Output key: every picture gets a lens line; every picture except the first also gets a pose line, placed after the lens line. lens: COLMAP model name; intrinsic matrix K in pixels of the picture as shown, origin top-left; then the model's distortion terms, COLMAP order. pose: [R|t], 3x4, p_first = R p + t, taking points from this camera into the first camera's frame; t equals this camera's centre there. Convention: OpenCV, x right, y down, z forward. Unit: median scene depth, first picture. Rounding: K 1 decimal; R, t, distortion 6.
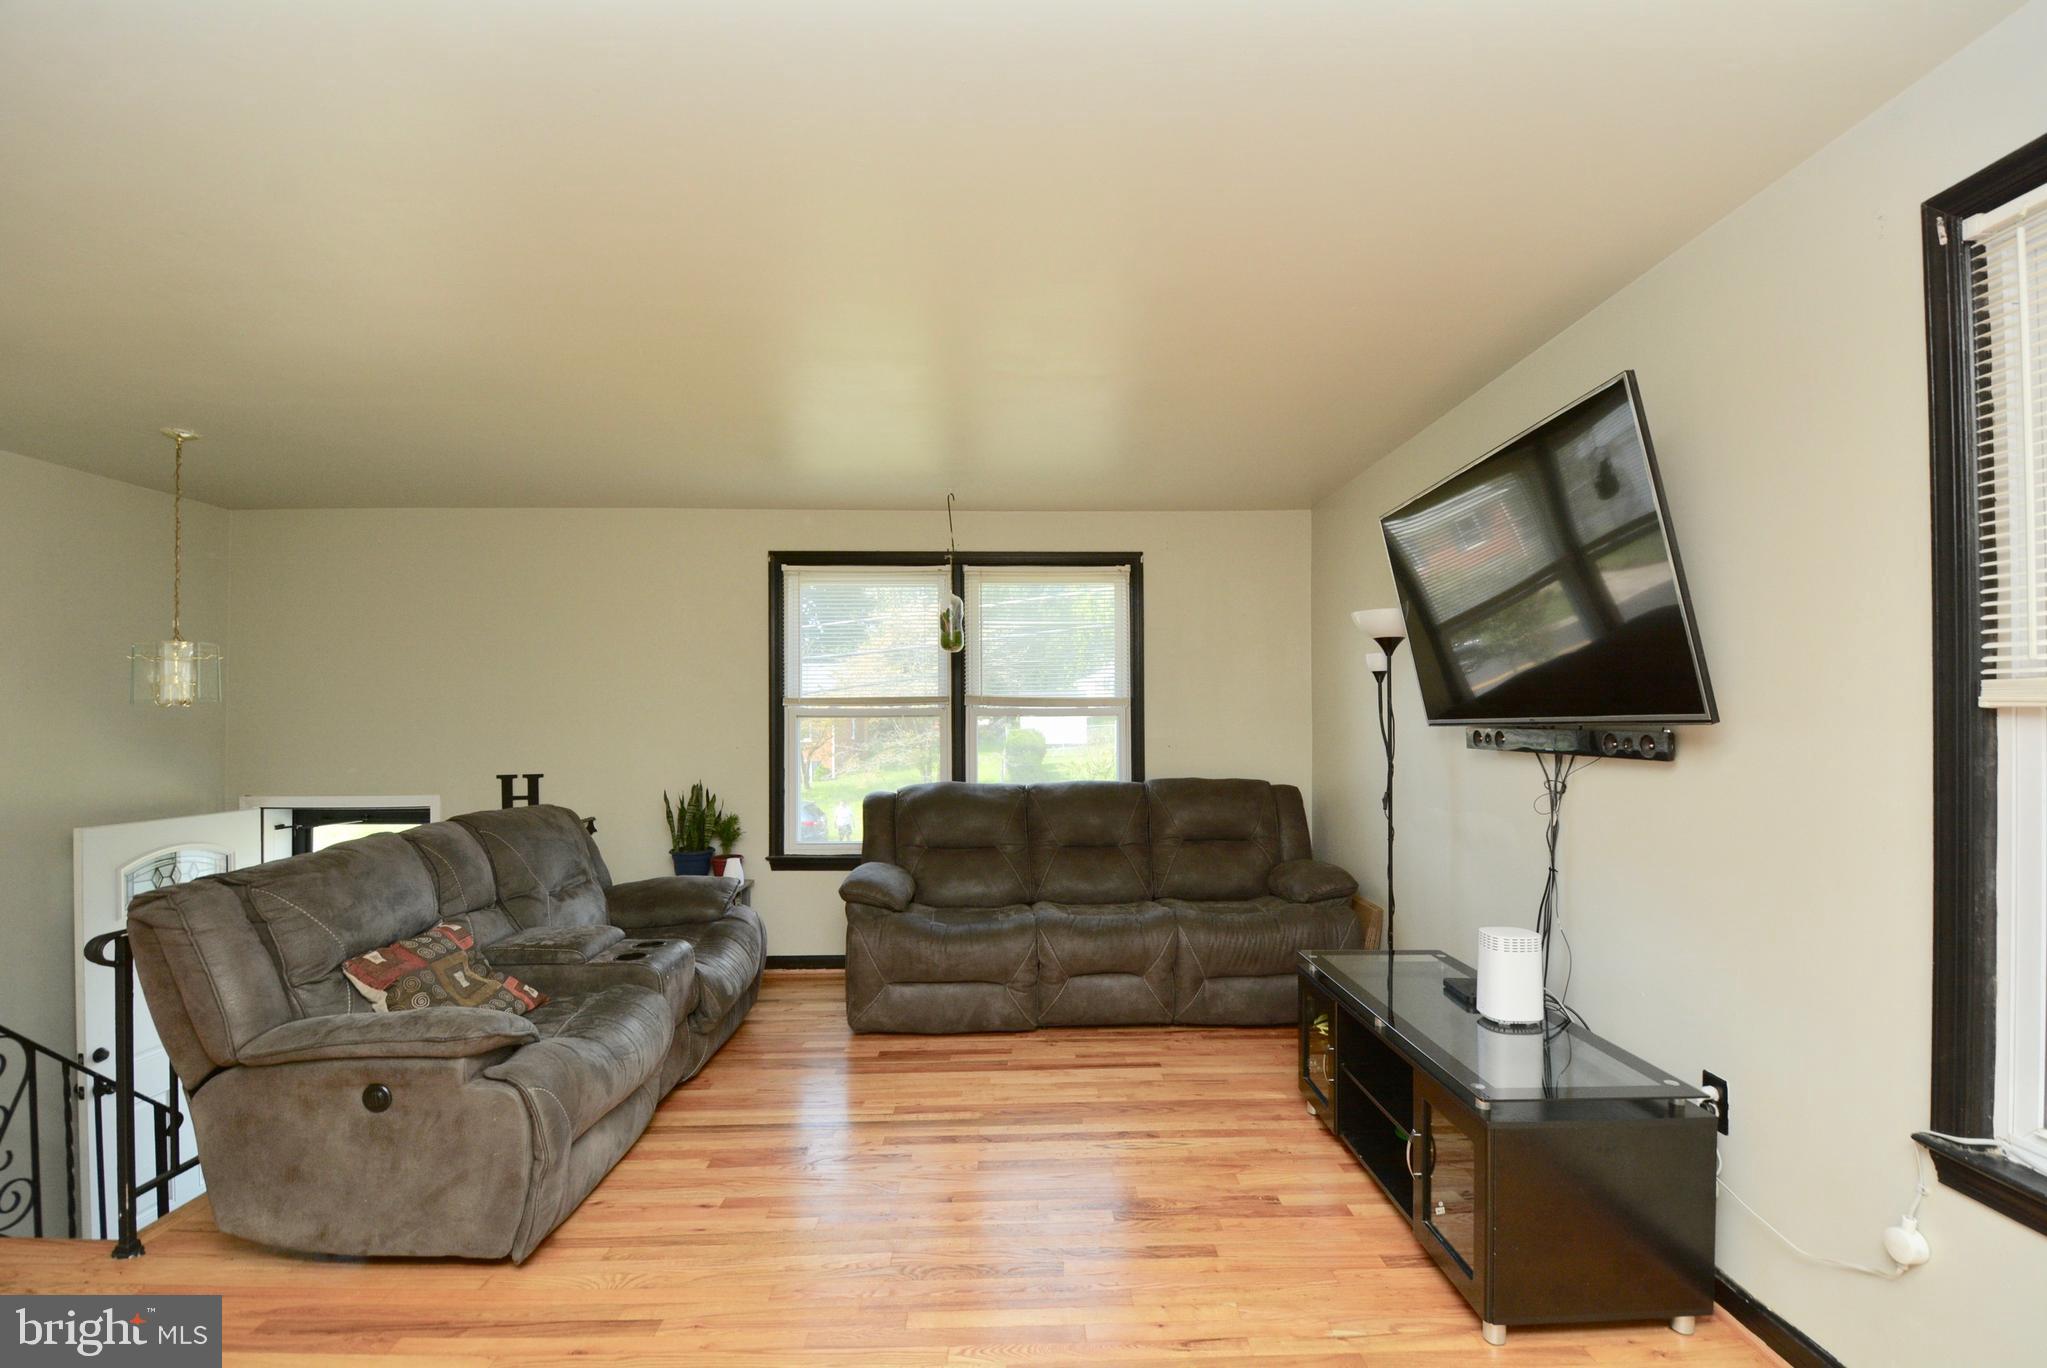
lens RADIAL K [[897.4, 0, 1047.2], [0, 897.4, 712.3], [0, 0, 1]] dist [0.020638, -0.026786]
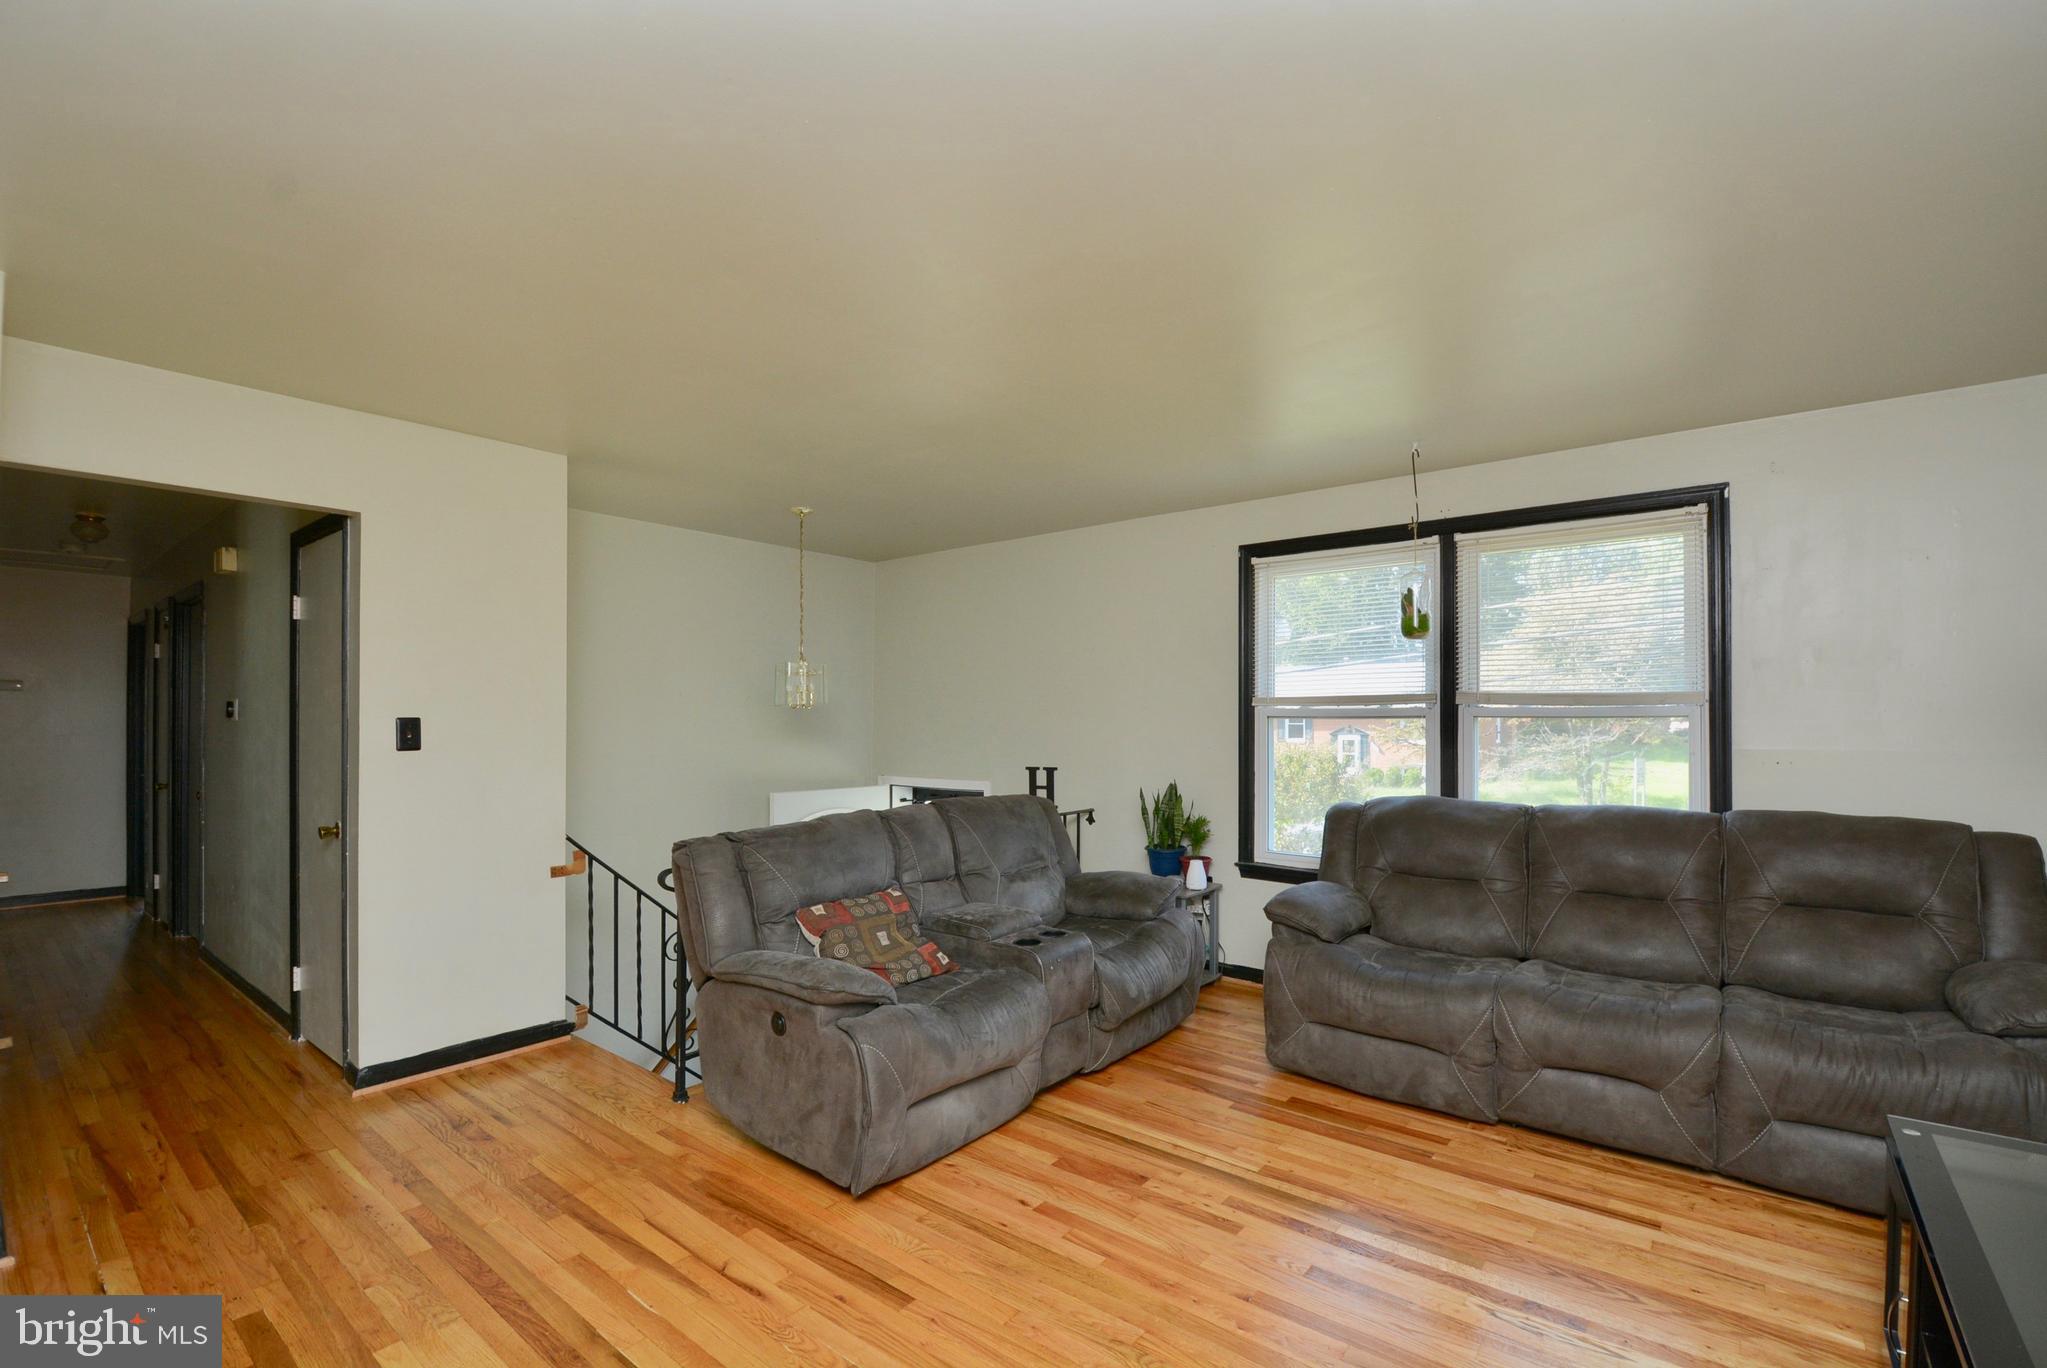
lens RADIAL K [[897.4, 0, 1047.2], [0, 897.4, 712.3], [0, 0, 1]] dist [0.020638, -0.026786]
pose [[0.766139, -0.000554, -0.642675, 0.195901], [-0.000053, 1.000000, -0.000926, 0.000449], [0.642675, 0.000744, 0.766139, 0.166374]]
